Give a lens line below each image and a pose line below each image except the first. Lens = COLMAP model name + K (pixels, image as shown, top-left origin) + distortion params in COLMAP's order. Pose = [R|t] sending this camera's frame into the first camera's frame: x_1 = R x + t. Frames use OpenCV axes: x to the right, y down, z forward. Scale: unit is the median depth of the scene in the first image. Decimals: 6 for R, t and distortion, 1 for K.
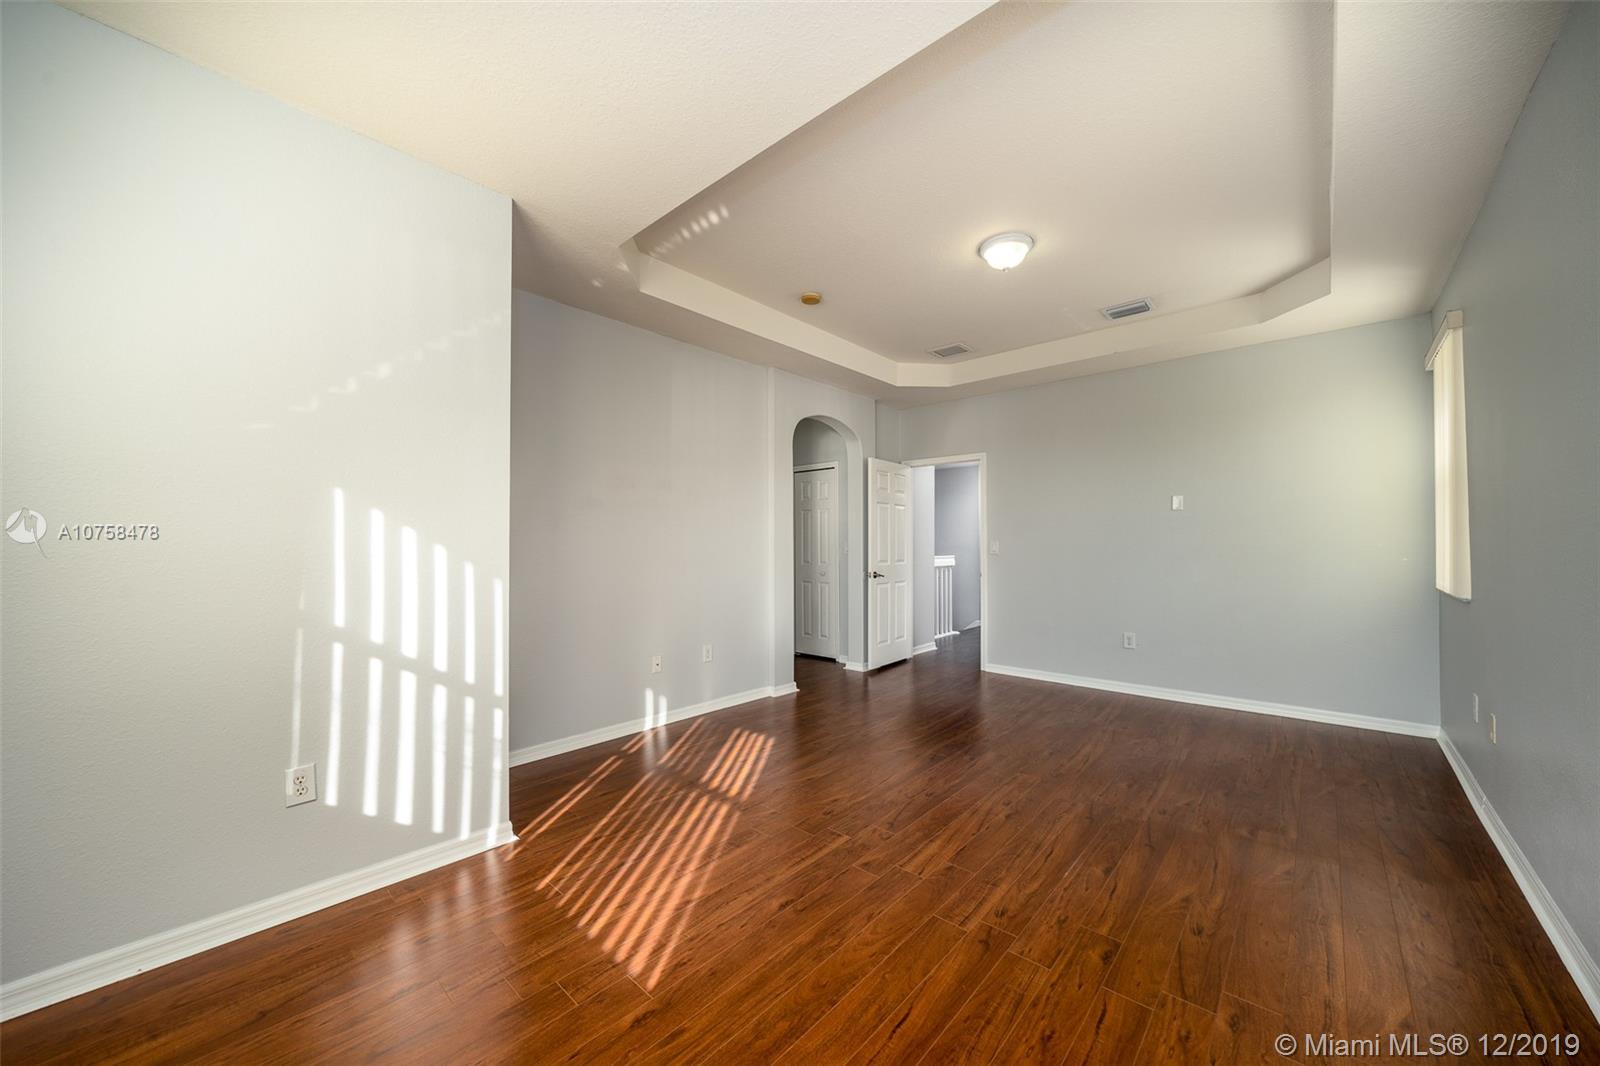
lens RADIAL K [[586.4, 0, 798.8], [0, 586.4, 534.9], [0, 0, 1]] dist [0.000456, -0.000016]
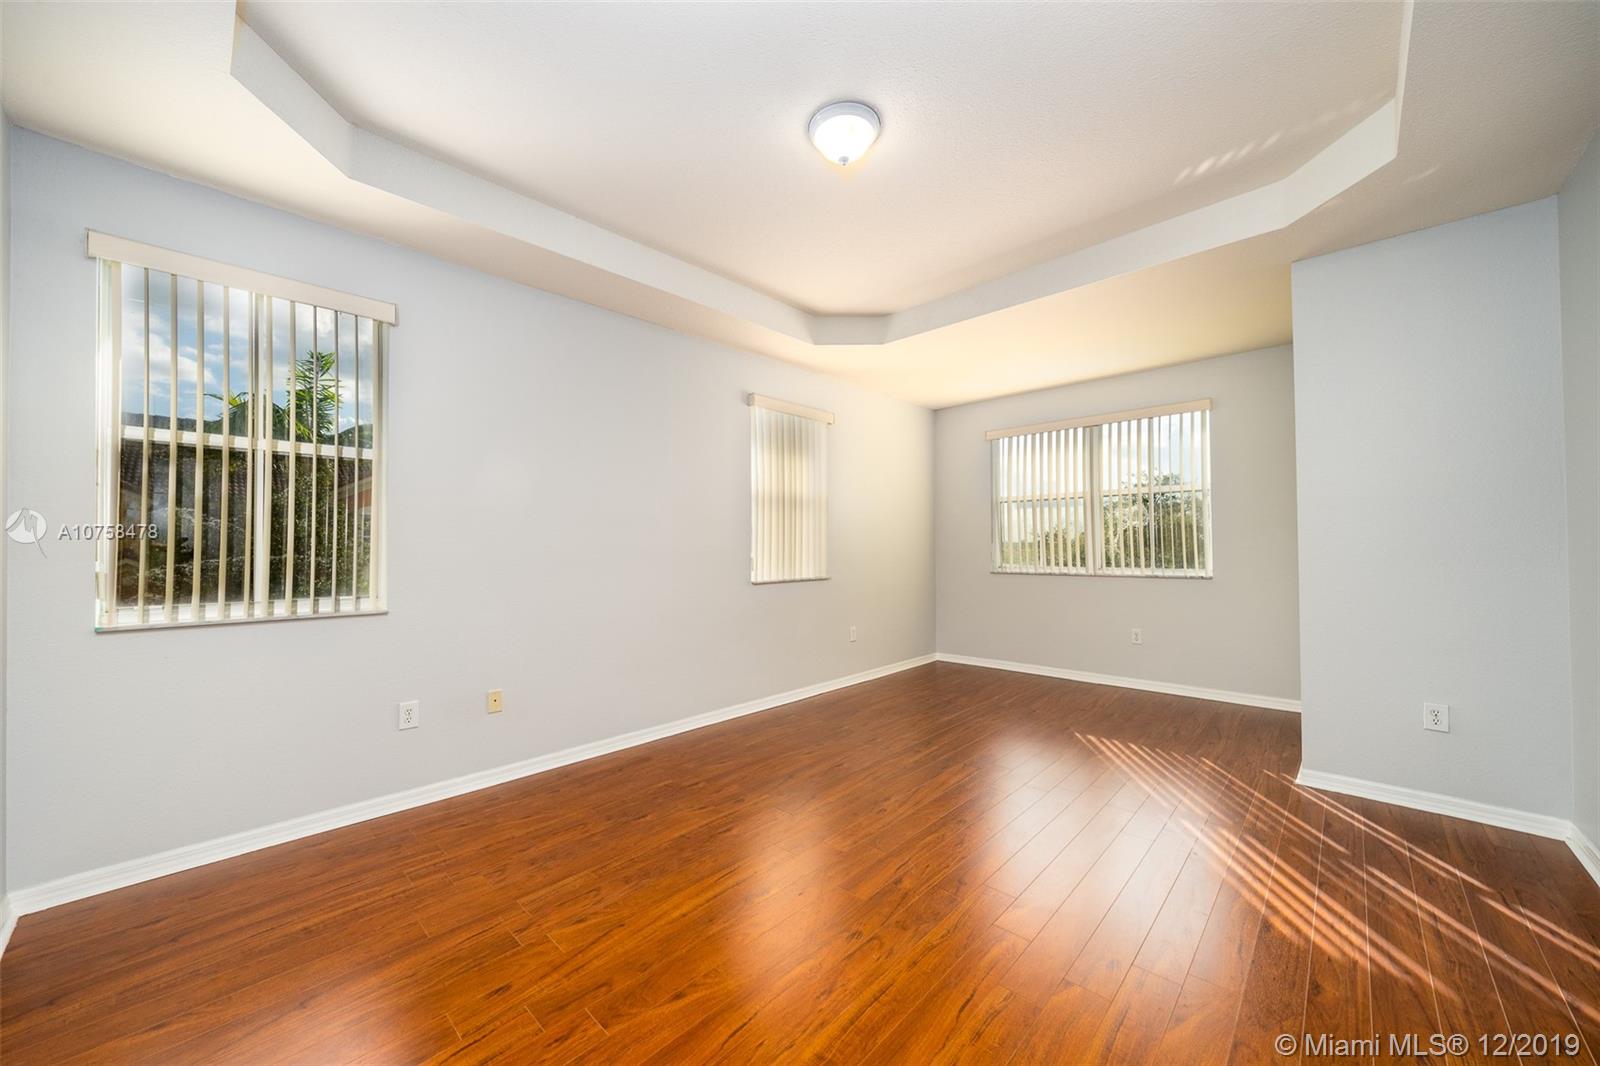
lens RADIAL K [[586.4, 0, 802.9], [0, 586.4, 538.3], [0, 0, 1]] dist [0.000456, -0.000016]
pose [[-0.999800, 0.009564, 0.017538, 0.533423], [0.008960, 0.999375, -0.034194, 0.040782], [-0.017854, -0.034030, -0.999261, 2.285886]]
